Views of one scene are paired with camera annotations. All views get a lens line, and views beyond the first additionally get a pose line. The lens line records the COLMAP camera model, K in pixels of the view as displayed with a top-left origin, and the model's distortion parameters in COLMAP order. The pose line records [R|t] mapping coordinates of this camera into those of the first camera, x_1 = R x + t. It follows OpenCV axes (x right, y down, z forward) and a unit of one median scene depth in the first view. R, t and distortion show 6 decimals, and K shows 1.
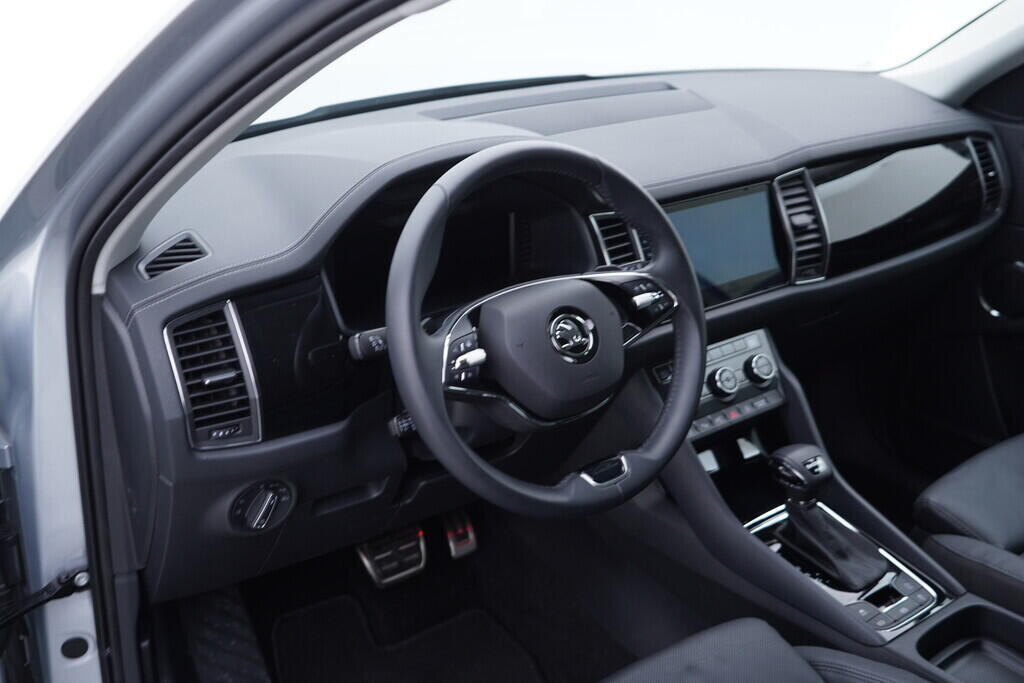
lens RADIAL K [[1067.5, 0, 514.2], [0, 1067.5, 342.2], [0, 0, 1]] dist [-0.008561, 0.023123]
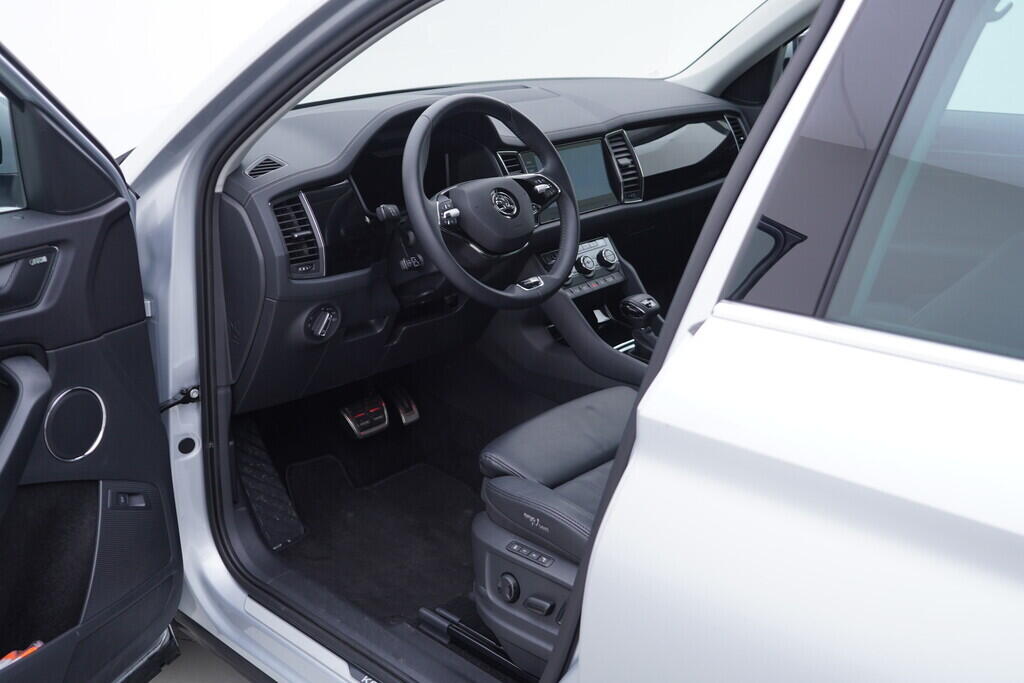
lens RADIAL K [[1067.5, 0, 514.2], [0, 1067.5, 342.2], [0, 0, 1]] dist [-0.008561, 0.023123]
pose [[0.982512, -0.074813, 0.170511, -0.220377], [0.087147, 0.994005, -0.066033, 0.303378], [-0.164549, 0.079738, 0.983141, -0.609217]]
